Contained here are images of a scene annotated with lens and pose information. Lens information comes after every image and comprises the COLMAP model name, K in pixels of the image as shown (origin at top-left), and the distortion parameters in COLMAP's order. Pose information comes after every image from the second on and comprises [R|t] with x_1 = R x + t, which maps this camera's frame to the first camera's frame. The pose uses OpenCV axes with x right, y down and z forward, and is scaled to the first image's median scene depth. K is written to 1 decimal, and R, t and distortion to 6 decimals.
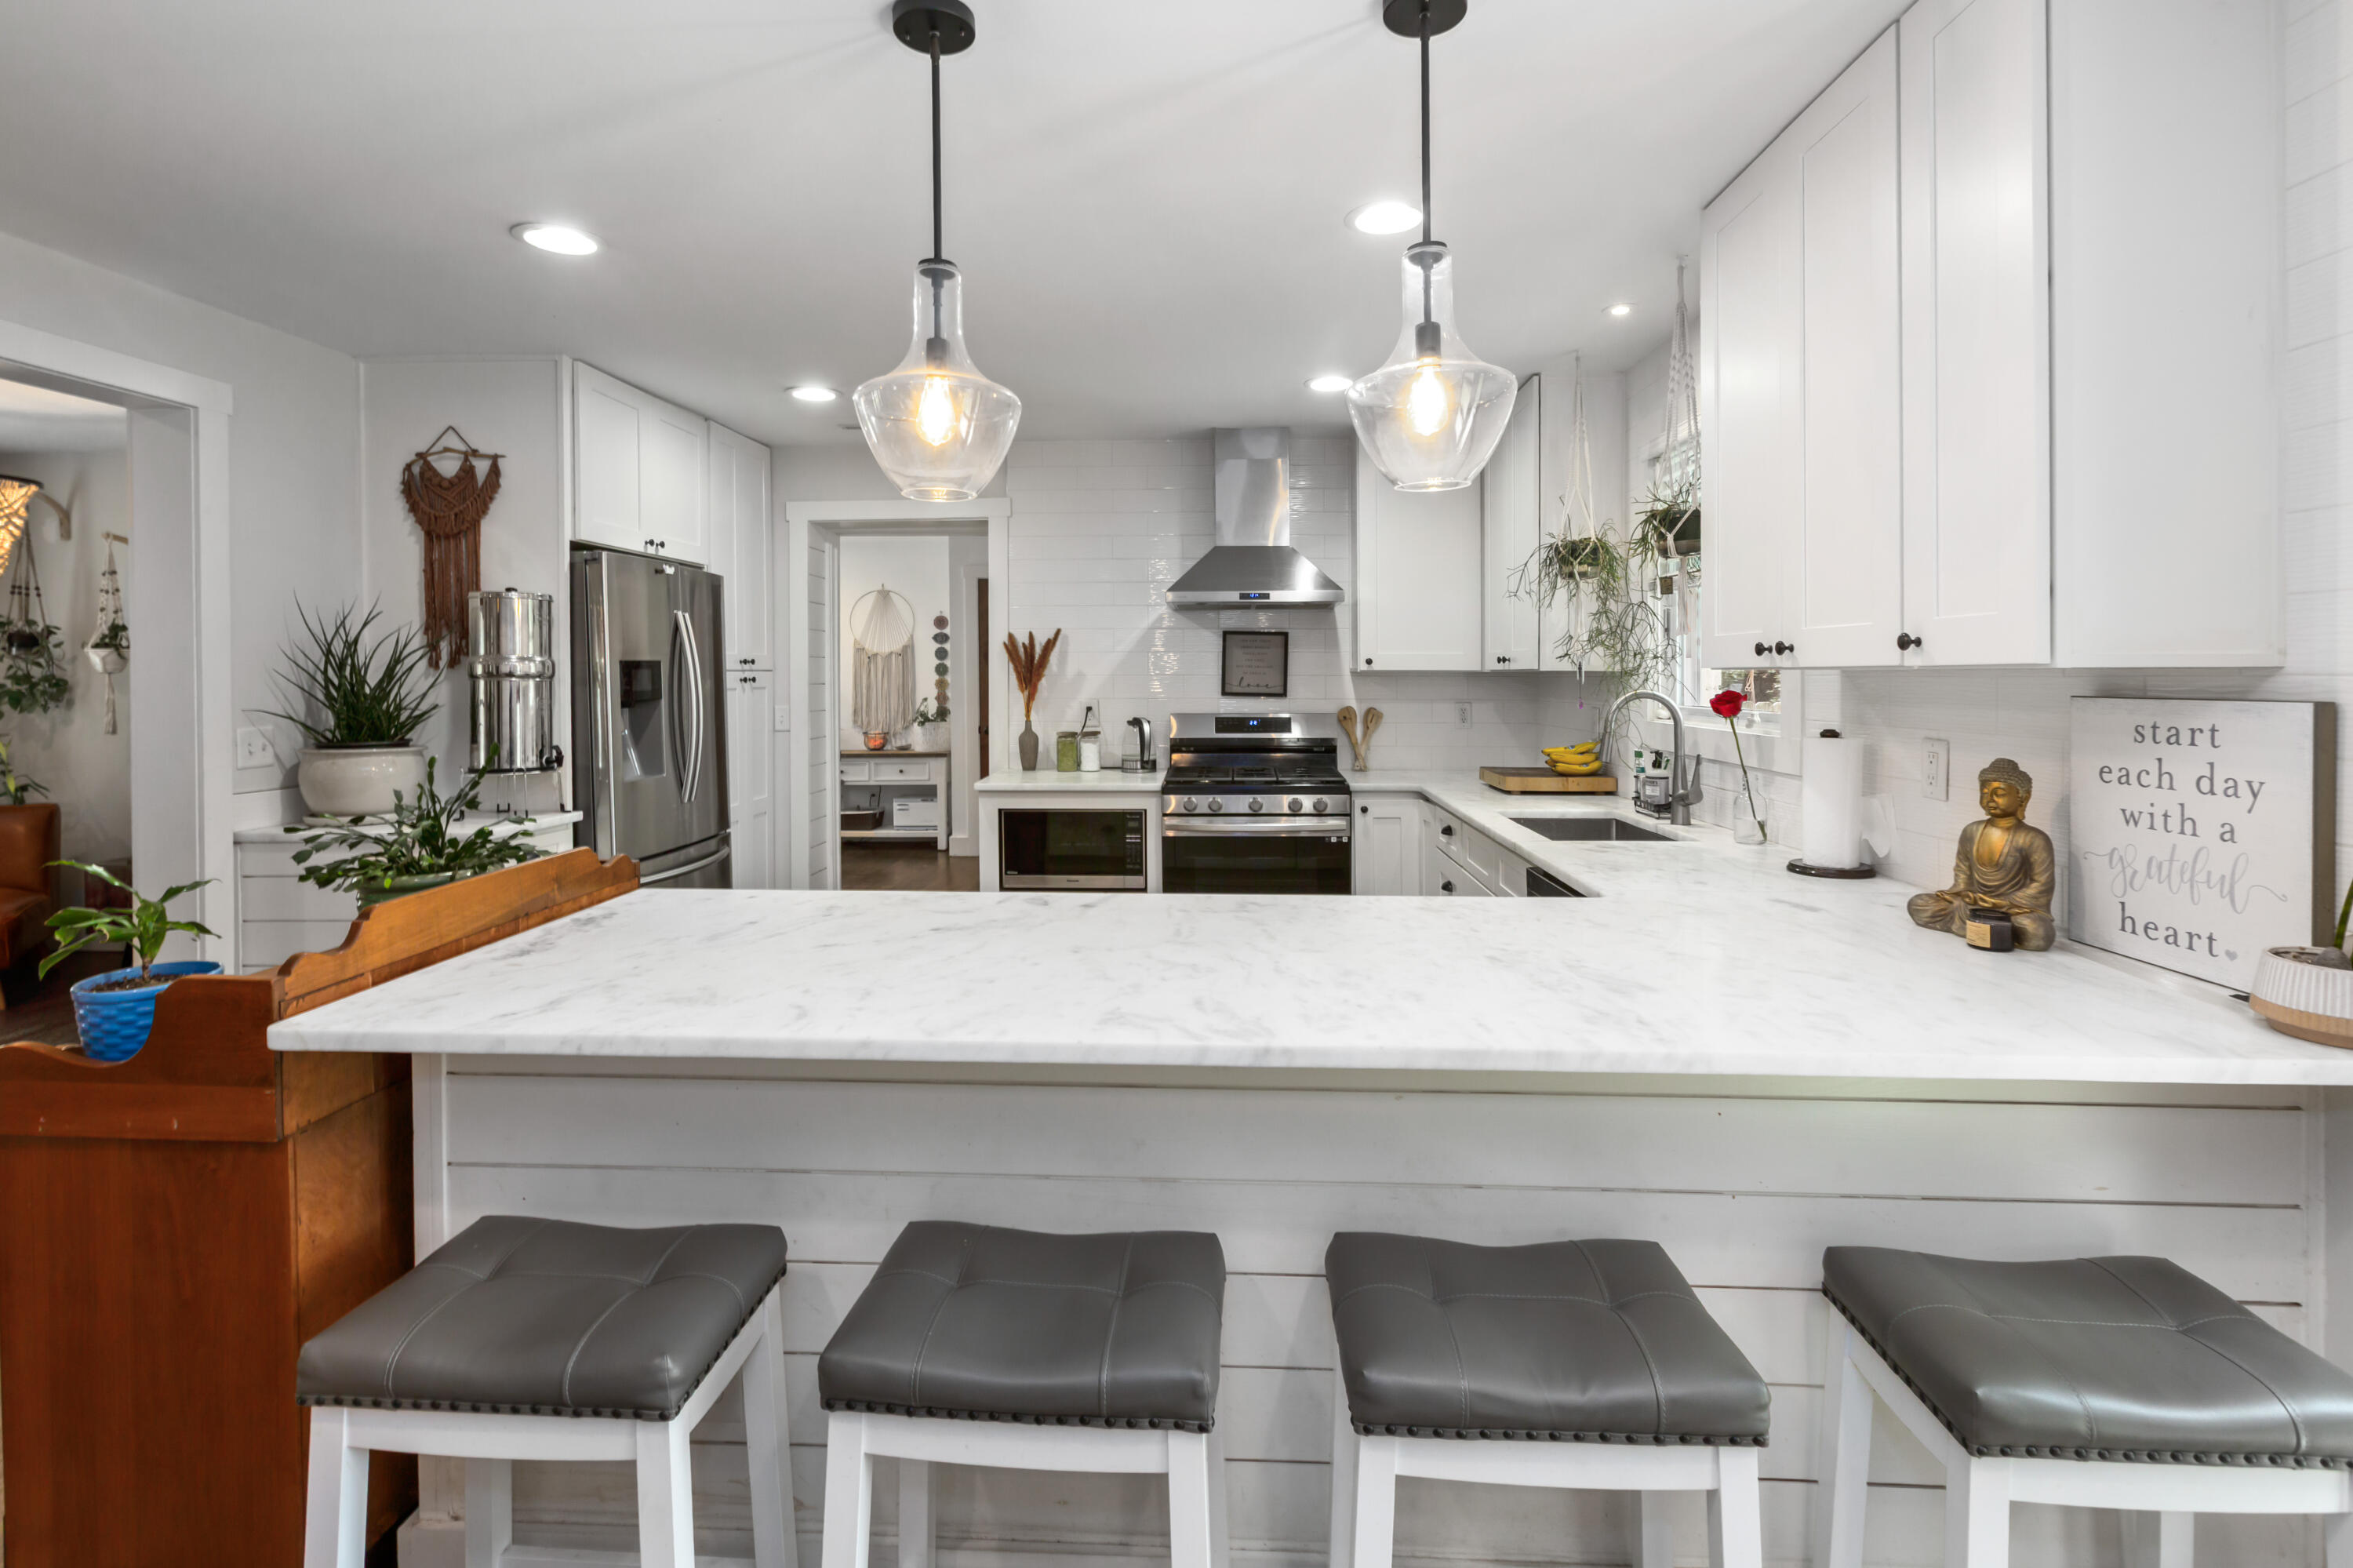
lens RADIAL K [[1140.3, 0, 1161.3], [0, 1140.3, 685.6], [0, 0, 1]] dist [0.011294, 0.000265]
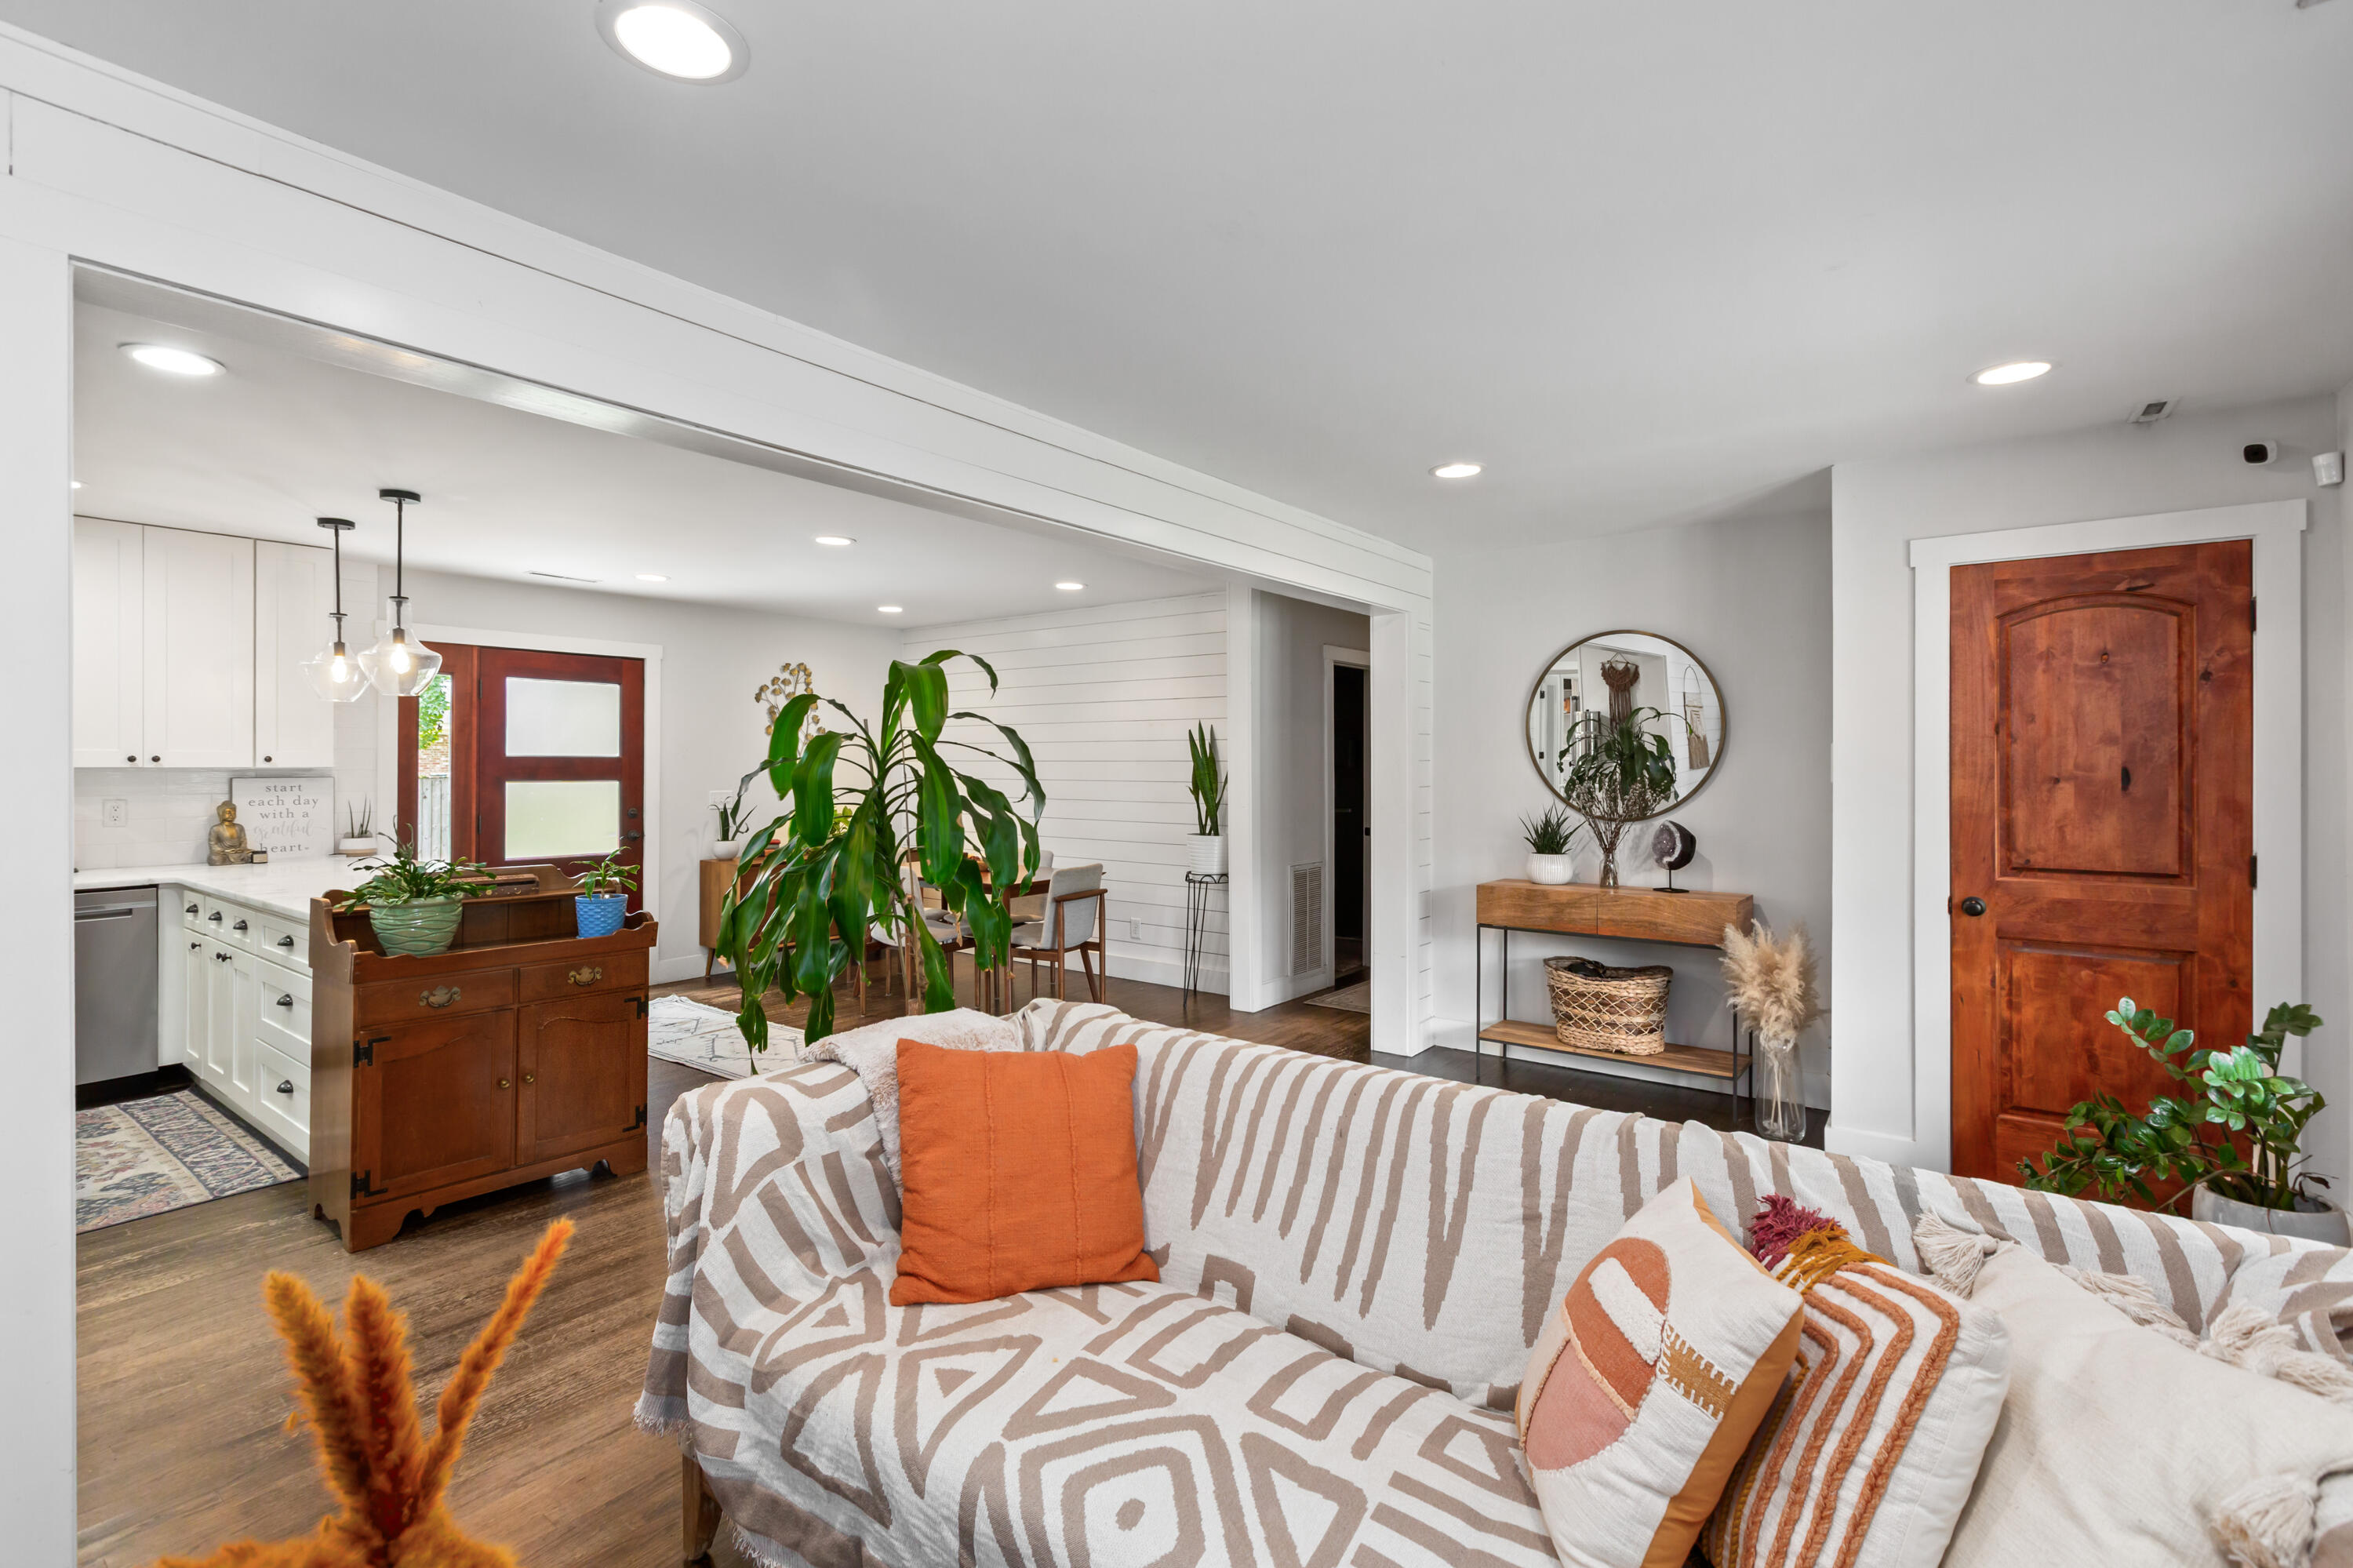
lens RADIAL K [[1092.3, 0, 1113.4], [0, 1092.3, 761.7], [0, 0, 1]] dist [-0.001443, 0.000006]
pose [[-0.807141, 0.005315, 0.590334, -1.170876], [0.009171, 0.999952, 0.003537, -0.009362], [-0.590287, 0.008268, -0.807151, 0.853301]]
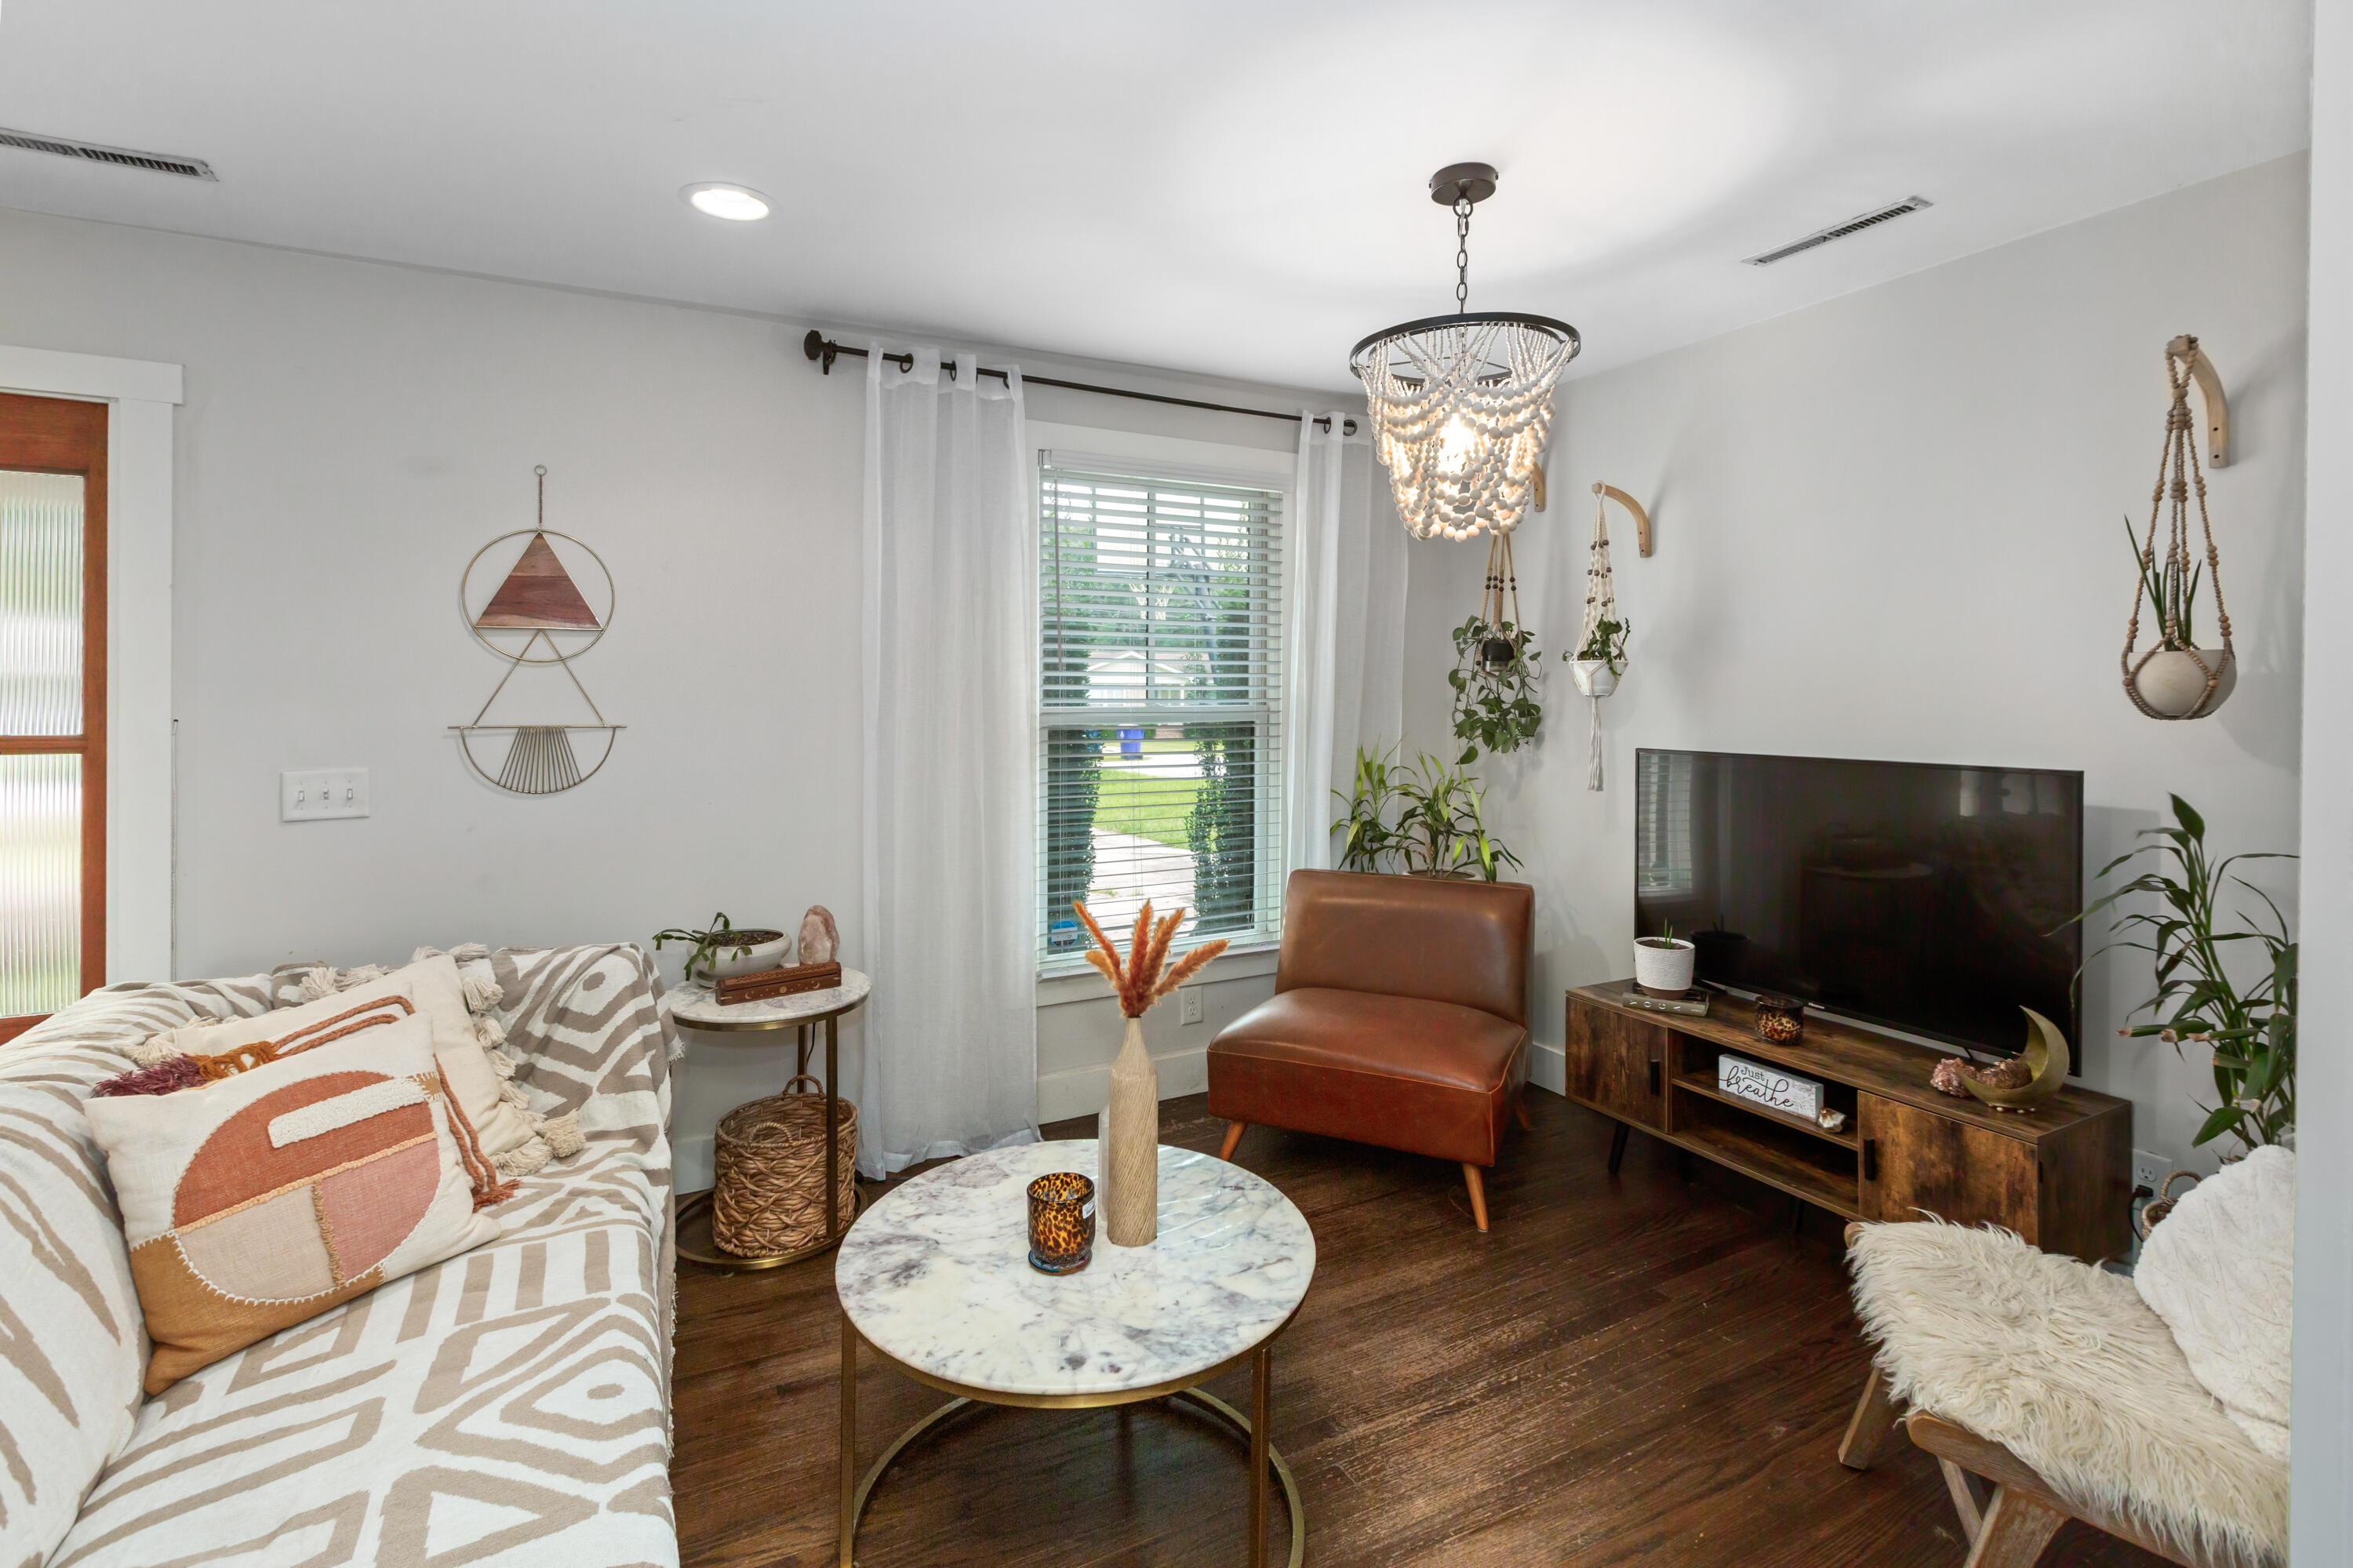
lens RADIAL K [[1062.6, 0, 1133.5], [0, 1062.6, 703.2], [0, 0, 1]] dist [-0.001101, -0.000093]
pose [[0.487626, 0.008635, -0.873010, -0.623853], [-0.014171, 0.999898, 0.001974, -0.006057], [0.872938, 0.011409, 0.487698, 0.575683]]
